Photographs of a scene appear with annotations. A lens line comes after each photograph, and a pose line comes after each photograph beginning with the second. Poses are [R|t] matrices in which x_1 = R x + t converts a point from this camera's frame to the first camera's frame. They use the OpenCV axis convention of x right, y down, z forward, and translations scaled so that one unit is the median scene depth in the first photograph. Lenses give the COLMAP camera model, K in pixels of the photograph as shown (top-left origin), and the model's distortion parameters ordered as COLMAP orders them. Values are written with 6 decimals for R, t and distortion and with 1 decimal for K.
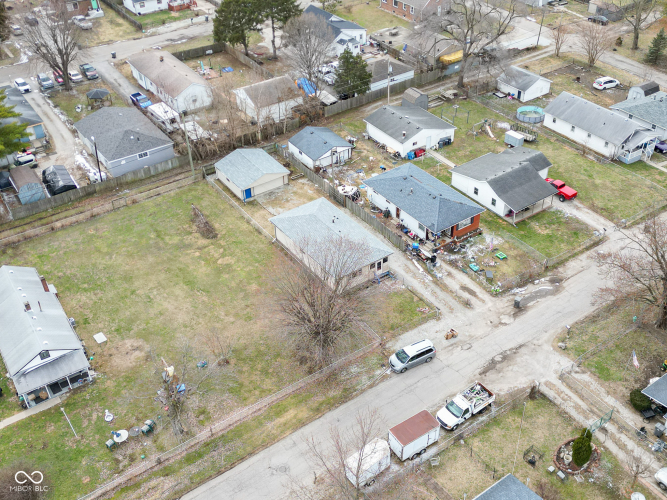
lens RADIAL K [[690.2, 0, 353.7], [0, 690.2, 250.2], [0, 0, 1]] dist [0.131196, -0.236207]
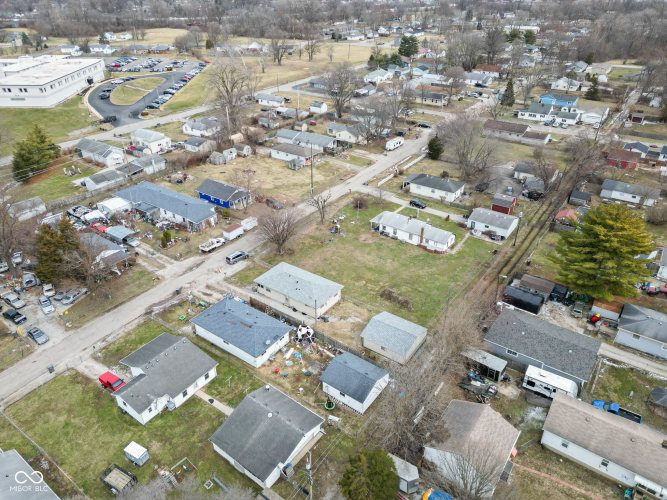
lens RADIAL K [[471.2, 0, 327.4], [0, 471.2, 250.9], [0, 0, 1]] dist [0.079553, -0.065403]
pose [[-0.951899, 0.168700, -0.255792, 0.143494], [-0.171426, 0.398723, 0.900907, -0.906437], [0.253973, 0.901421, -0.350625, 1.194899]]
